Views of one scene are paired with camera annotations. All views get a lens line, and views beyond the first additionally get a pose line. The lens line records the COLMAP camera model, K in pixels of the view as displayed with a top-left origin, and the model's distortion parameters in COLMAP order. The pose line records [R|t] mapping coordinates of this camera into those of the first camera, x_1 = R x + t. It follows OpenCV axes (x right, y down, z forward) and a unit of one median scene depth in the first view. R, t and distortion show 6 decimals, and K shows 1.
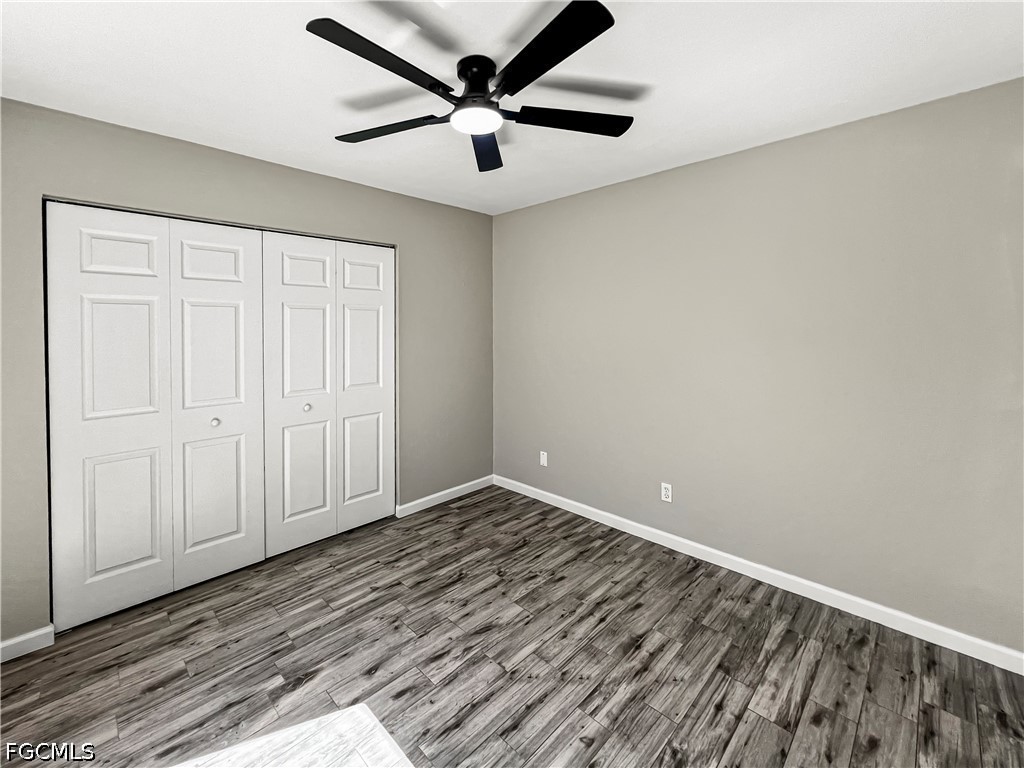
lens RADIAL K [[429.8, 0, 498.5], [0, 429.8, 333.8], [0, 0, 1]] dist [-0.002975, 0.001665]
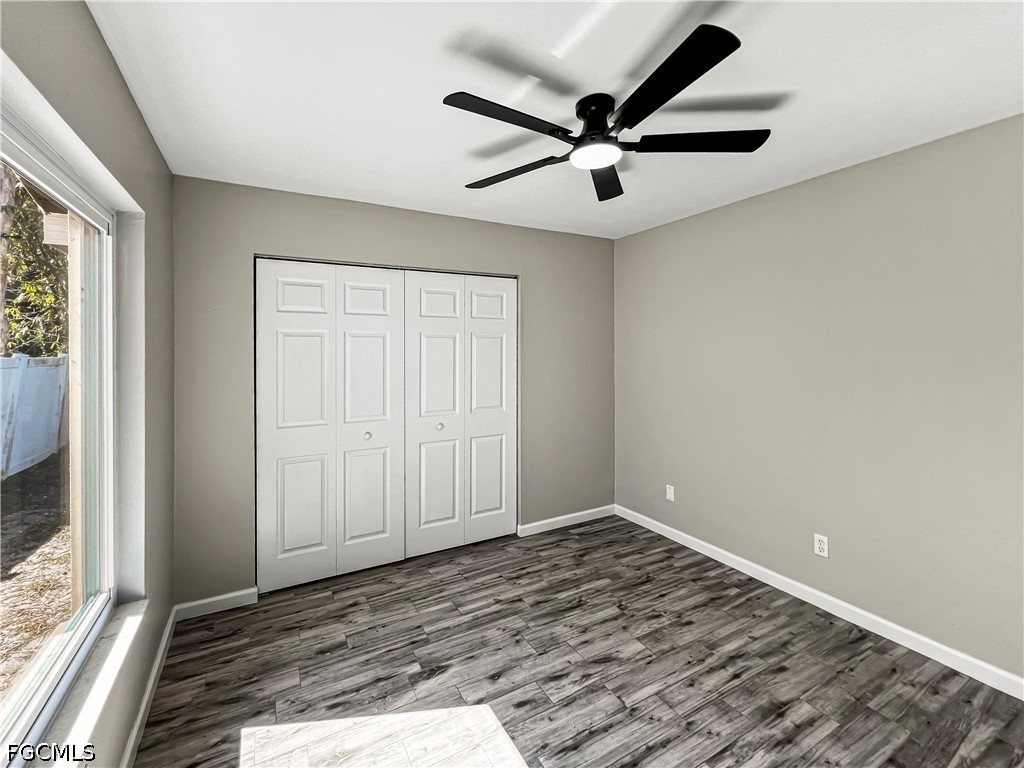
lens RADIAL K [[429.8, 0, 494.6], [0, 429.8, 352.8], [0, 0, 1]] dist [-0.002975, 0.001665]
pose [[0.958355, 0.000890, -0.285577, 0.008089], [-0.003806, 0.999946, -0.009655, -0.012080], [0.285553, 0.010340, 0.958307, -0.031029]]
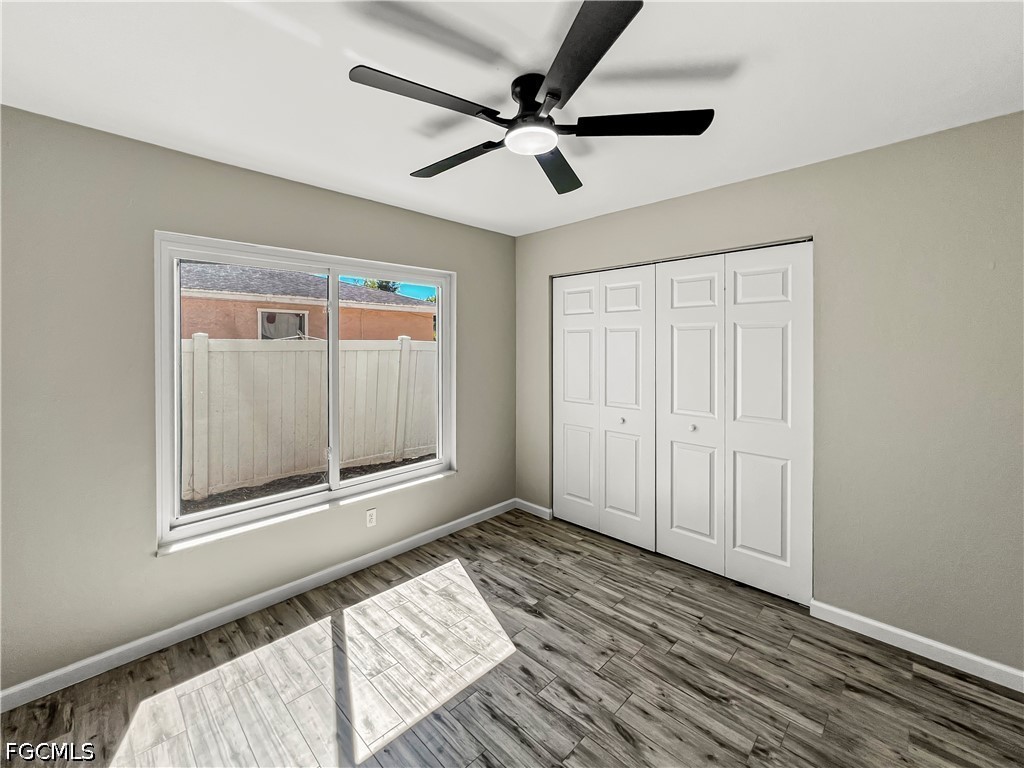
lens RADIAL K [[429.8, 0, 517.6], [0, 429.8, 351.4], [0, 0, 1]] dist [-0.002975, 0.001665]
pose [[0.025665, 0.020112, -0.999468, 0.708445], [-0.017566, 0.999652, 0.019665, -0.028159], [0.999516, 0.017052, 0.026010, 0.735485]]
